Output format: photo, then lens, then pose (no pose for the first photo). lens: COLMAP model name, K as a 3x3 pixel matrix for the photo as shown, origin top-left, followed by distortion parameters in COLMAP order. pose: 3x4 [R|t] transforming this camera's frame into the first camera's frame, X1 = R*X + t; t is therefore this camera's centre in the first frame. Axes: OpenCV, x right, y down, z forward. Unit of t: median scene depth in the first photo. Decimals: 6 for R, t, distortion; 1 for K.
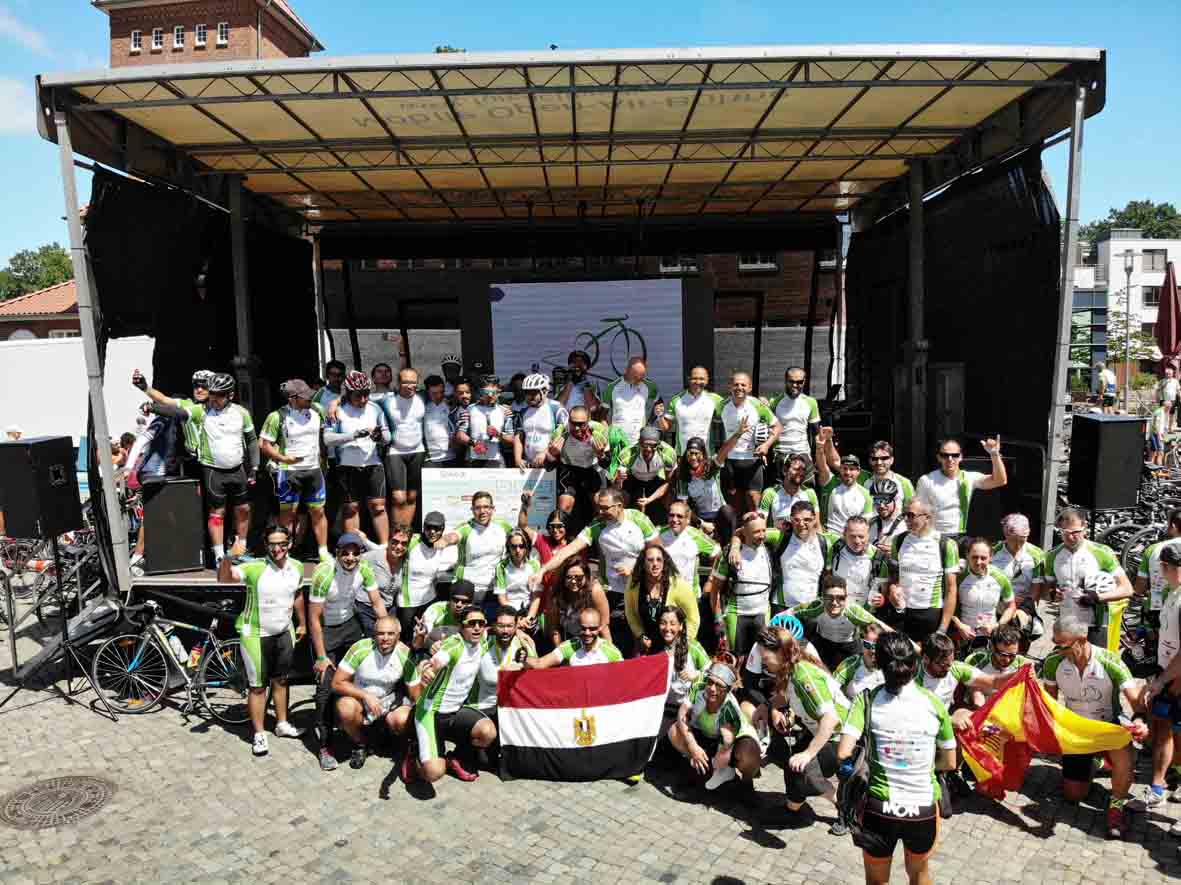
lens RADIAL K [[889.8, 0, 590.5], [0, 889.8, 442.5], [0, 0, 1]] dist [0.096756, -0.253912]
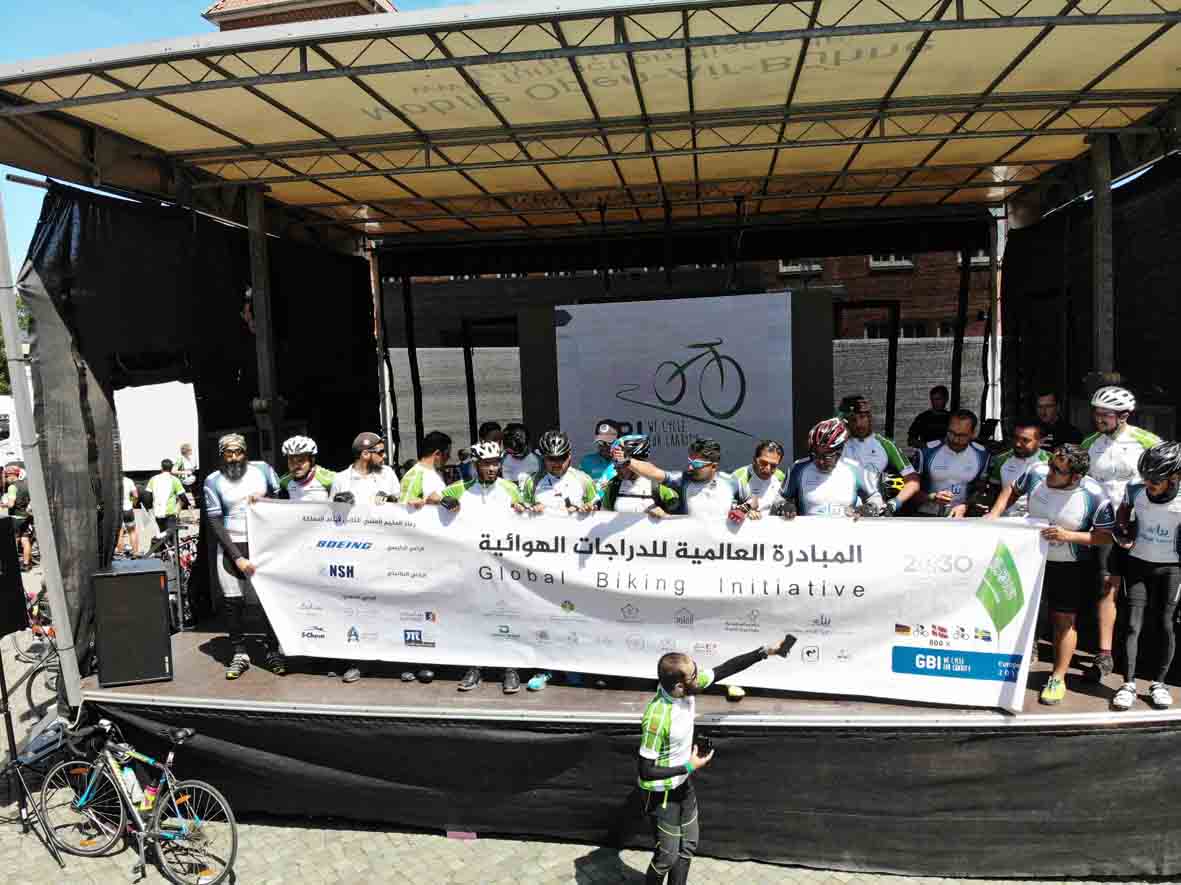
lens RADIAL K [[886.5, 0, 590.5], [0, 886.5, 442.5], [0, 0, 1]] dist [0.039644, -0.135703]
pose [[0.990145, 0.001939, -0.140033, 0.042135], [-0.001602, 0.999996, 0.002522, -0.060456], [0.140037, -0.002273, 0.990144, 0.219861]]
